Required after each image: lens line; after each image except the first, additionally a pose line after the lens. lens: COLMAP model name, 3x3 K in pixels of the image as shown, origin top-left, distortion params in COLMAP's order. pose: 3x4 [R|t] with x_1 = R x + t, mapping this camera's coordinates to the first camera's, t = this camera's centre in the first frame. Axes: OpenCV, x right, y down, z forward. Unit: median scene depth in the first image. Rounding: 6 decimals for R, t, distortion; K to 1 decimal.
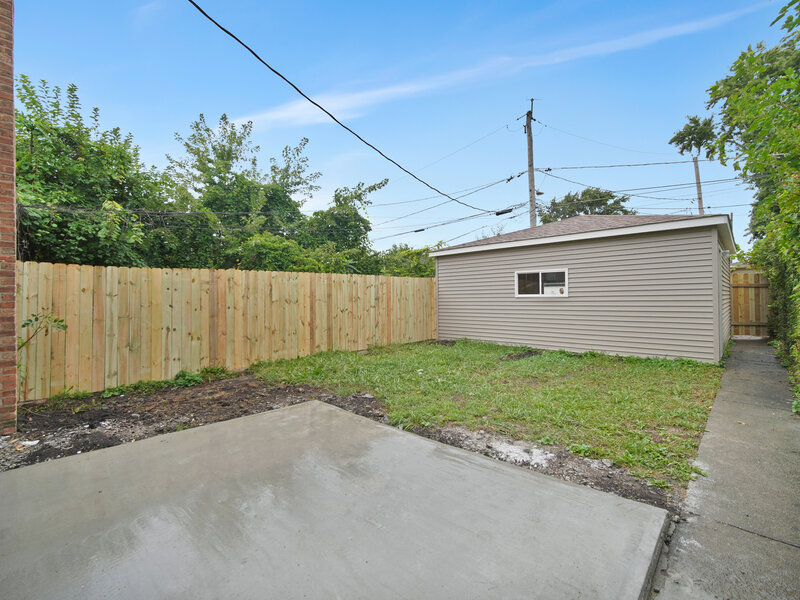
lens RADIAL K [[364.3, 0, 396.8], [0, 364.3, 298.4], [0, 0, 1]] dist [-0.002735, 0.000454]
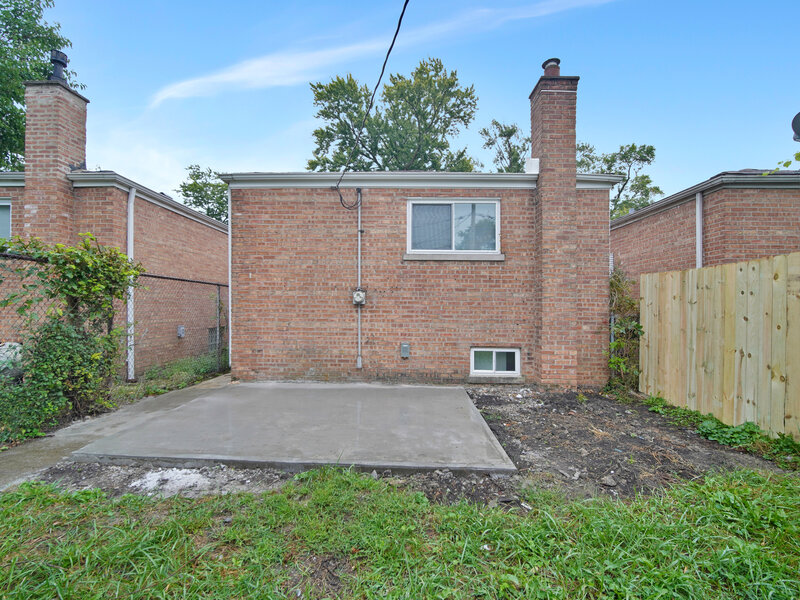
lens RADIAL K [[364.3, 0, 393.5], [0, 364.3, 302.3], [0, 0, 1]] dist [-0.002735, 0.000454]
pose [[-0.722018, -0.001083, -0.691874, 0.303029], [0.000639, 0.999997, -0.002233, -0.007439], [0.691874, -0.002055, -0.722015, 1.079643]]
